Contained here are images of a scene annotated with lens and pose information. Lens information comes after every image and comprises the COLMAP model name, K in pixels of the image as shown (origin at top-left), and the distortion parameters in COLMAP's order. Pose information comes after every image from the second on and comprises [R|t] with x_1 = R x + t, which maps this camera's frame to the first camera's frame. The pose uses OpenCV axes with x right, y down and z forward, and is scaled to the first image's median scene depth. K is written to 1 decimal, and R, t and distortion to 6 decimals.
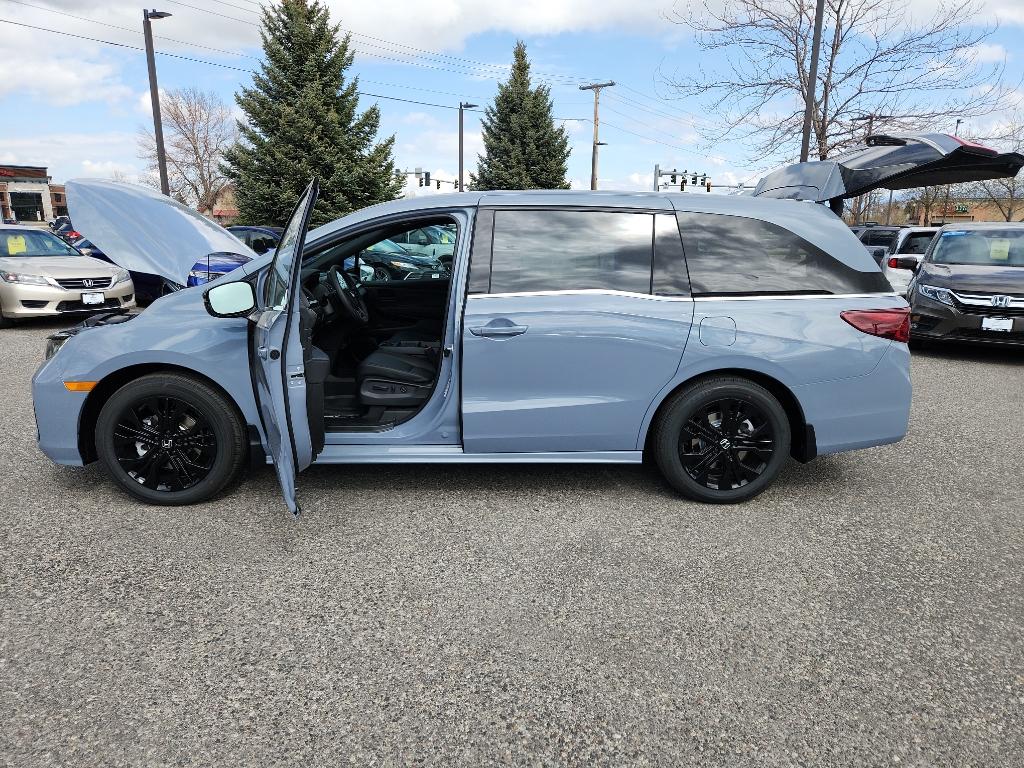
lens RADIAL K [[702.0, 0, 514.9], [0, 702.0, 381.9], [0, 0, 1]] dist [0.050642, -0.043451]
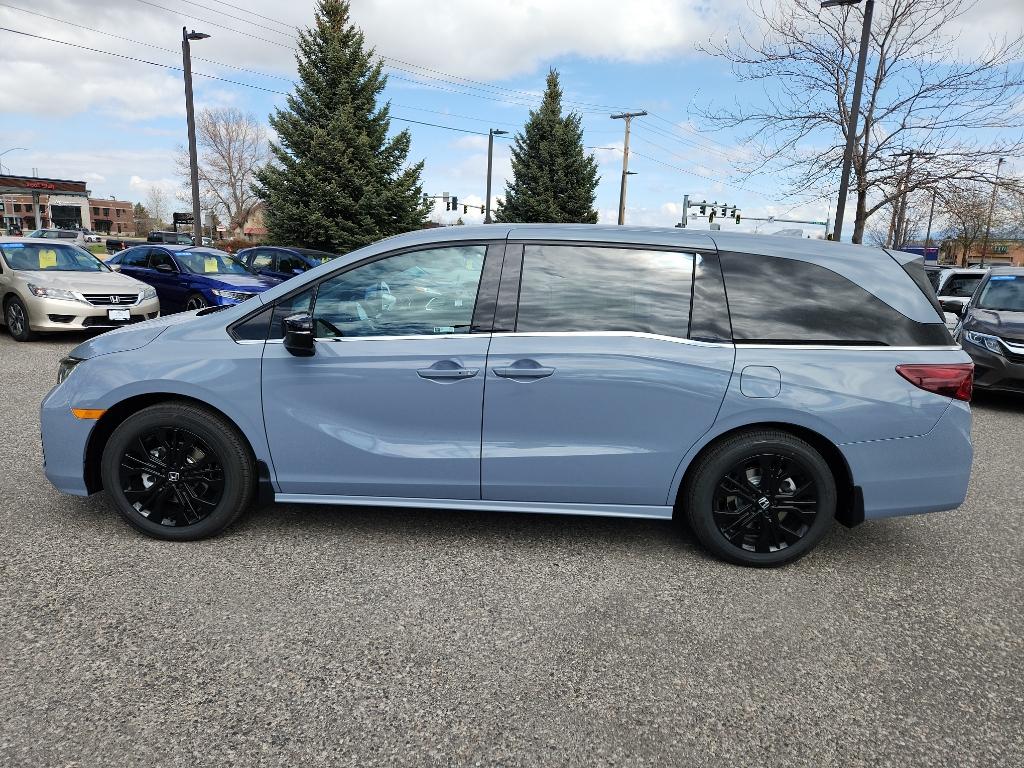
lens RADIAL K [[702.0, 0, 504.9], [0, 702.0, 394.2], [0, 0, 1]] dist [0.050642, -0.043451]
pose [[0.998393, 0.038960, -0.041161, -0.007095], [-0.039674, 0.999073, -0.016678, -0.022016], [0.040473, 0.018284, 0.999013, 0.048811]]
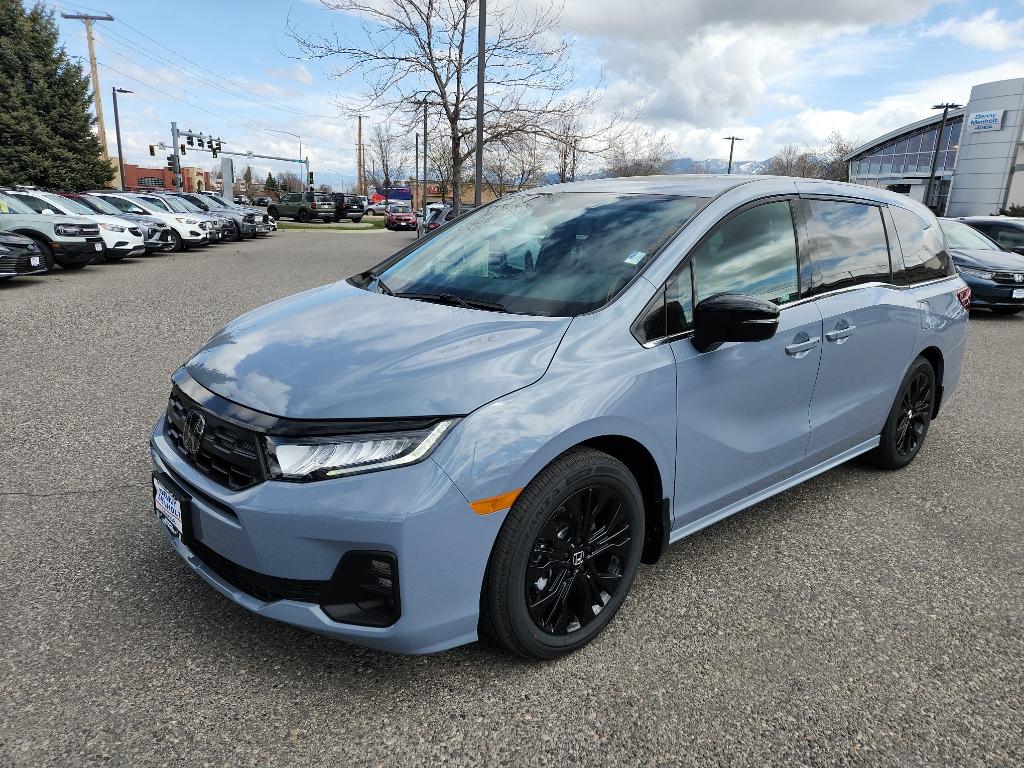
lens RADIAL K [[702.0, 0, 534.1], [0, 702.0, 381.2], [0, 0, 1]] dist [0.050642, -0.043451]
pose [[0.748581, -0.137139, 0.648706, -0.723227], [0.112635, 0.990458, 0.079410, -0.099282], [-0.653407, 0.013622, 0.756884, 0.441375]]
